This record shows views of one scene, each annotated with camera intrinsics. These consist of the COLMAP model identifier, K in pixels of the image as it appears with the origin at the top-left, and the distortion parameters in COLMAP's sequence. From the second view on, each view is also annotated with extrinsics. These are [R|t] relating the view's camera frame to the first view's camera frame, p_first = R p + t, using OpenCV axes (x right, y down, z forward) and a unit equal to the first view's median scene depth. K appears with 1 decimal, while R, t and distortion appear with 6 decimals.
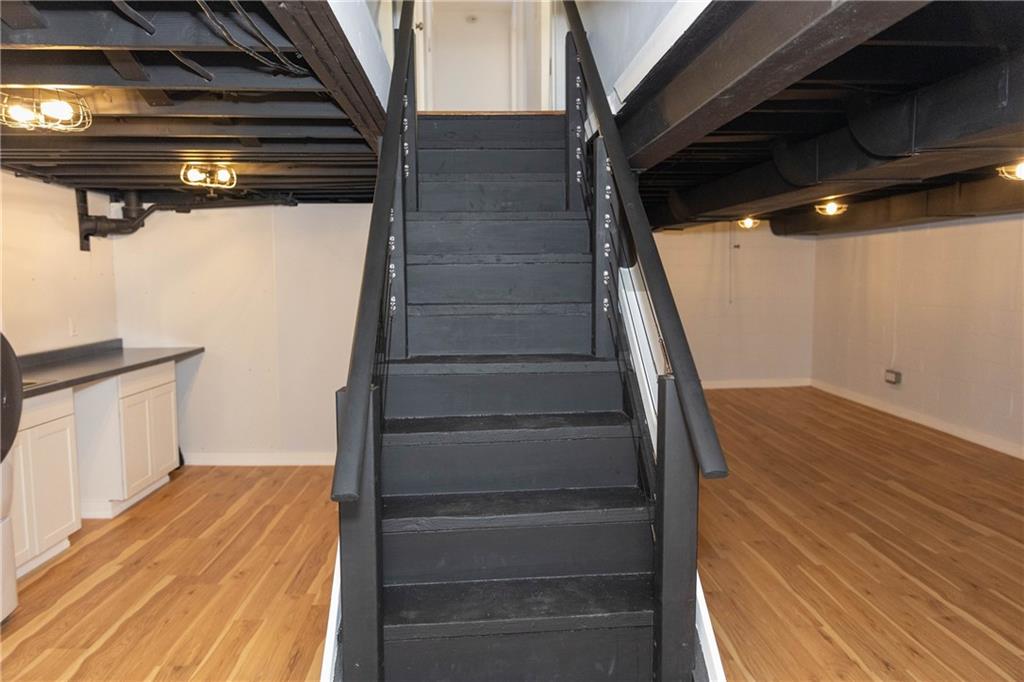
lens RADIAL K [[689.8, 0, 508.9], [0, 689.8, 336.3], [0, 0, 1]] dist [0.006962, -0.003425]
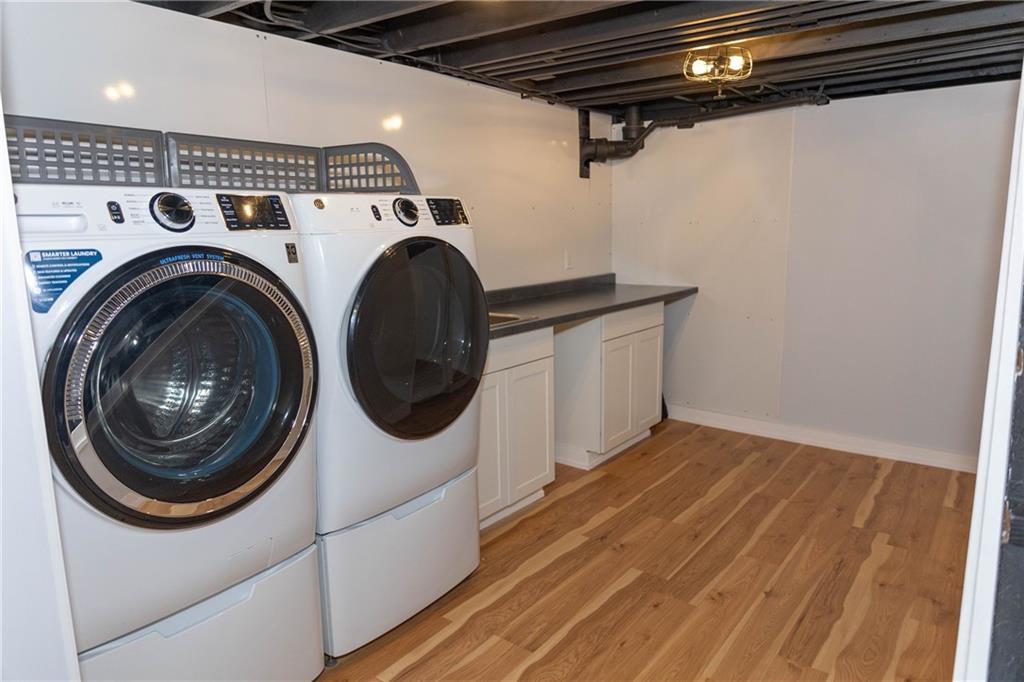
lens RADIAL K [[689.8, 0, 508.9], [0, 689.8, 336.3], [0, 0, 1]] dist [0.006962, -0.003425]
pose [[0.771146, 0.096552, -0.629294, -0.101227], [-0.042554, 0.994040, 0.100368, -0.000183], [0.635234, -0.050620, 0.770659, 0.246601]]
